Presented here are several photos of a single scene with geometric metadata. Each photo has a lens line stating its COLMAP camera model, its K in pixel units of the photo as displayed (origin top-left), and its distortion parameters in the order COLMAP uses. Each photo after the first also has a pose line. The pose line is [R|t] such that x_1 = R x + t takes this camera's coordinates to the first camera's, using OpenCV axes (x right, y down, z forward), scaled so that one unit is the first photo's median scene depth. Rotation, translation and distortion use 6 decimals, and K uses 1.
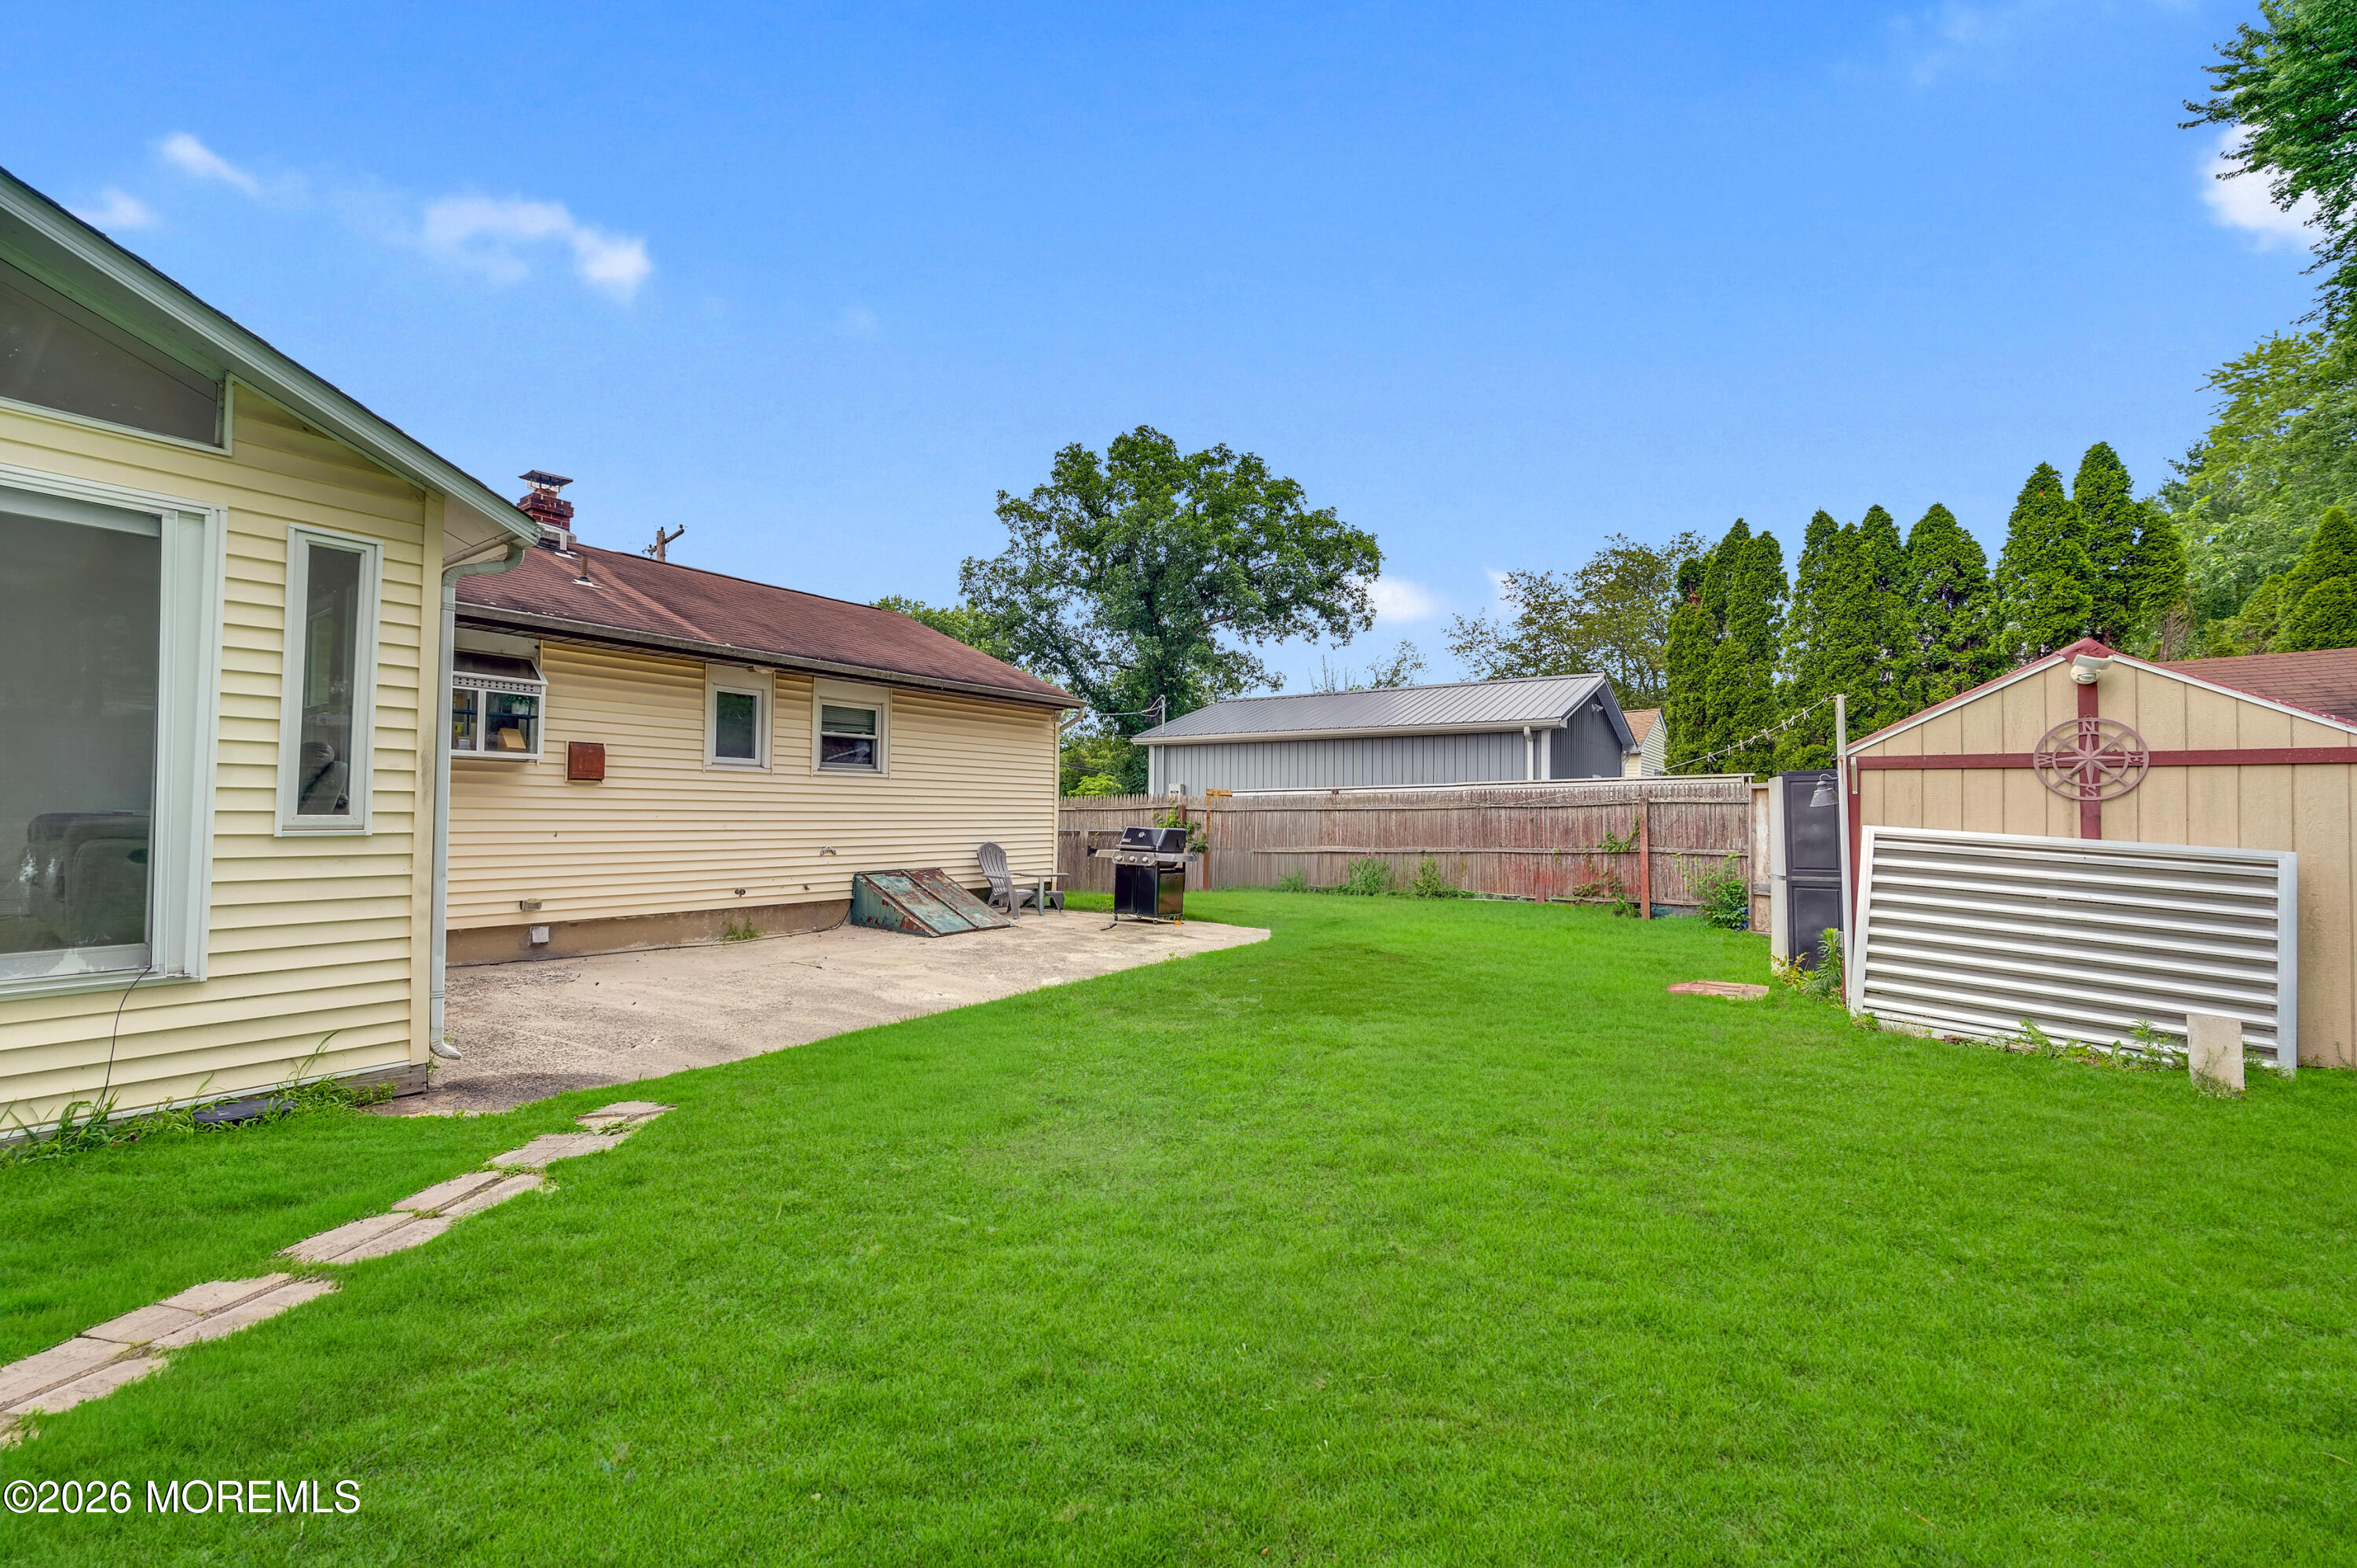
lens RADIAL K [[931.0, 0, 1169.5], [0, 931.0, 790.0], [0, 0, 1]] dist [-0.003402, -0.000376]
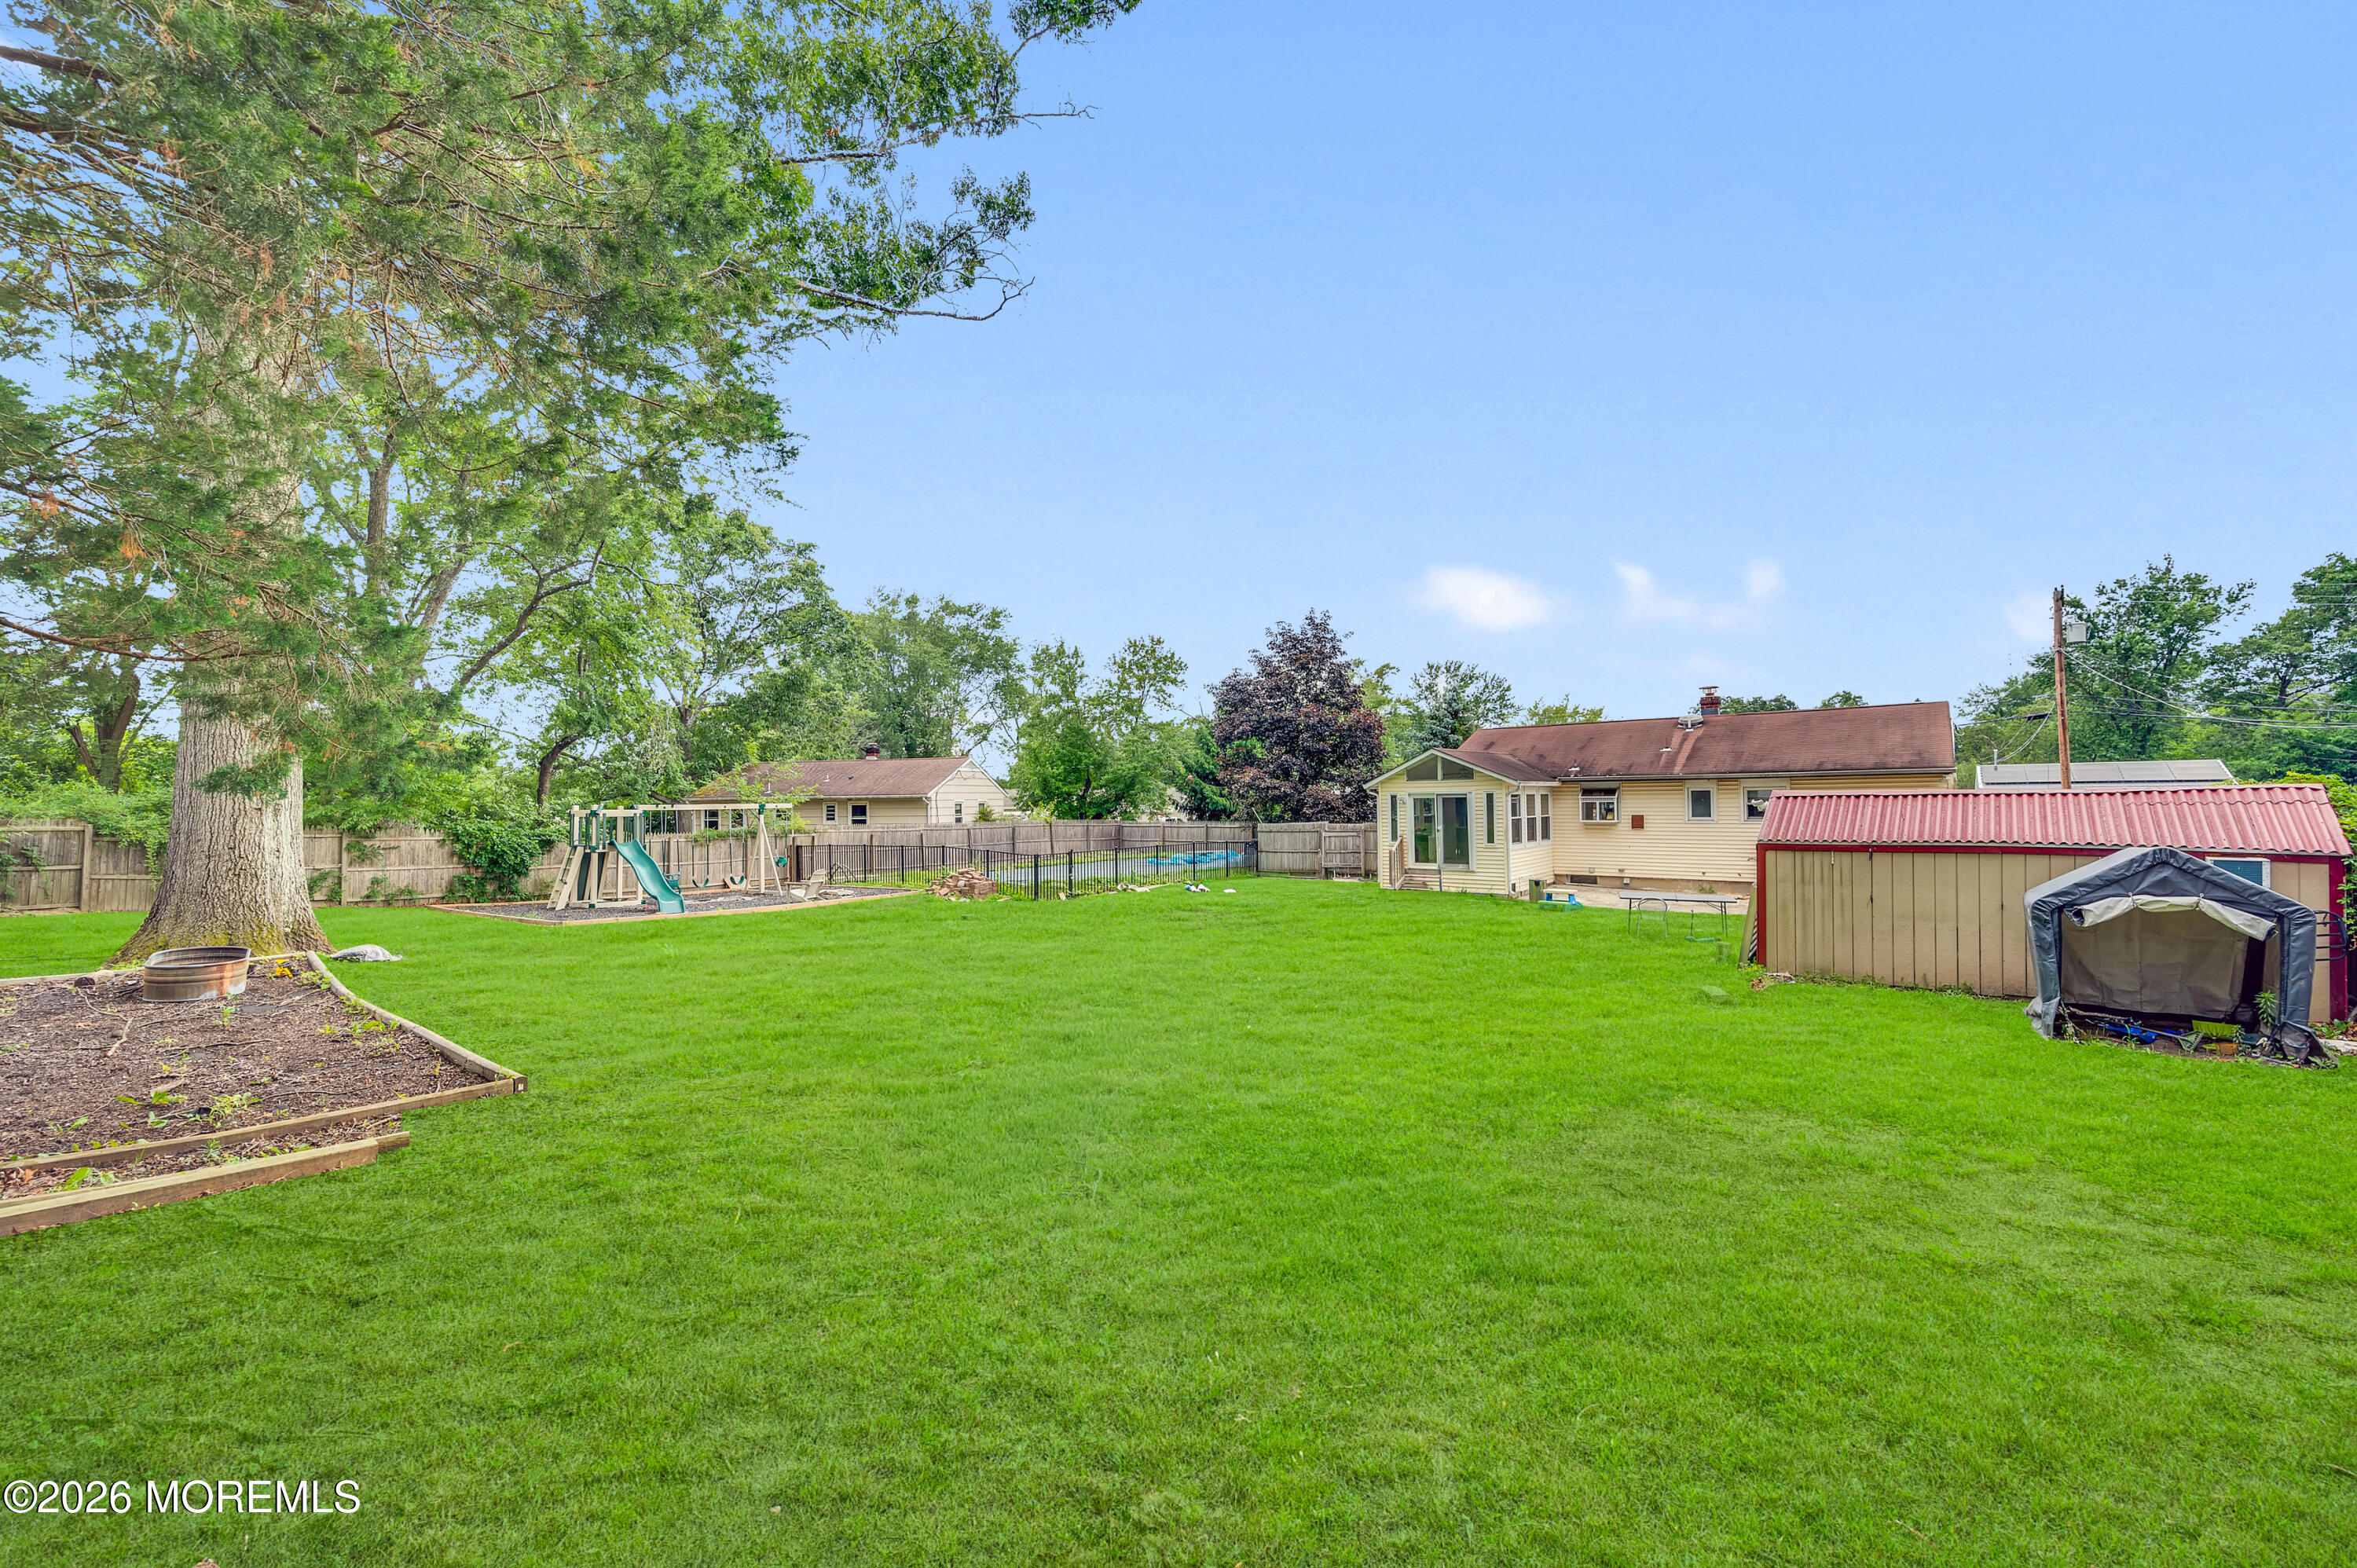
lens RADIAL K [[931.0, 0, 1163.3], [0, 931.0, 785.7], [0, 0, 1]] dist [-0.003402, -0.000376]
pose [[-0.077680, -0.025865, -0.996643, 1.842495], [0.037237, 0.998891, -0.028826, -0.089162], [0.996283, -0.039352, -0.076630, -0.181948]]
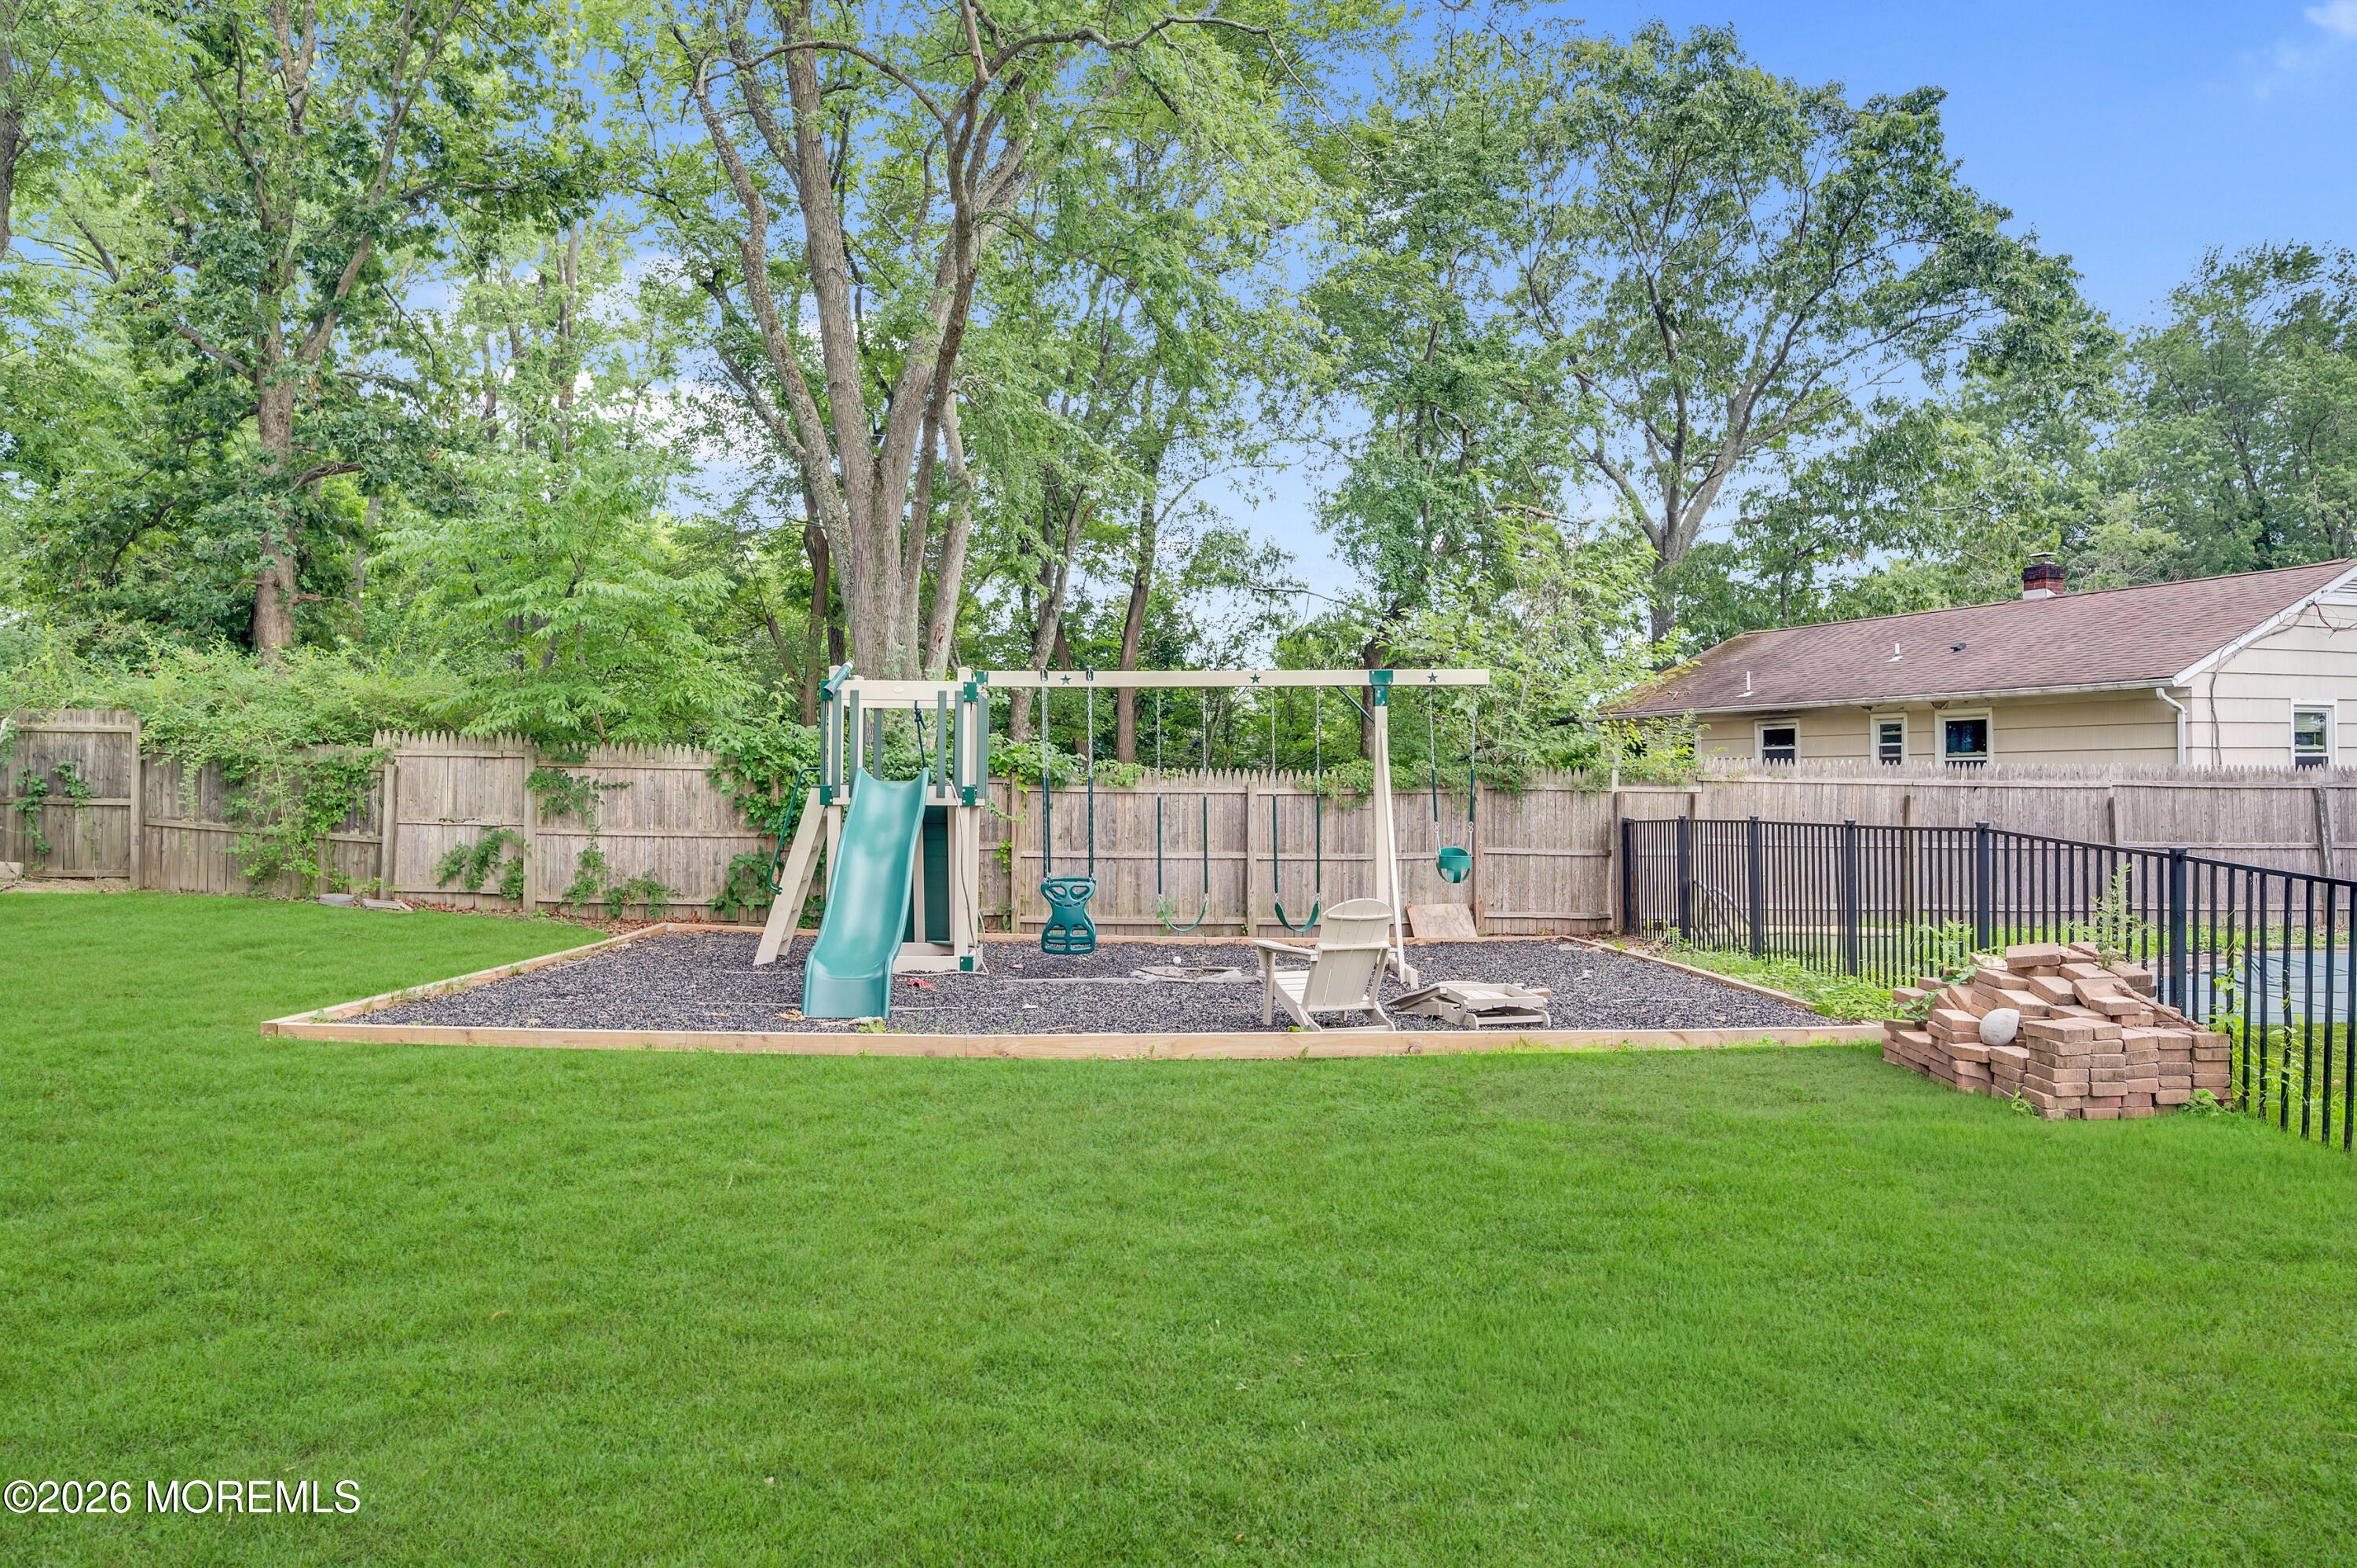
lens RADIAL K [[1579.6, 0, 1178.0], [0, 1579.6, 781.9], [0, 0, 1]] dist [-0.006073, 0.000016]
pose [[-0.836319, -0.003266, -0.548233, 0.316818], [0.012124, 0.999628, -0.024450, -0.034491], [0.548108, -0.027095, -0.835968, -0.459093]]
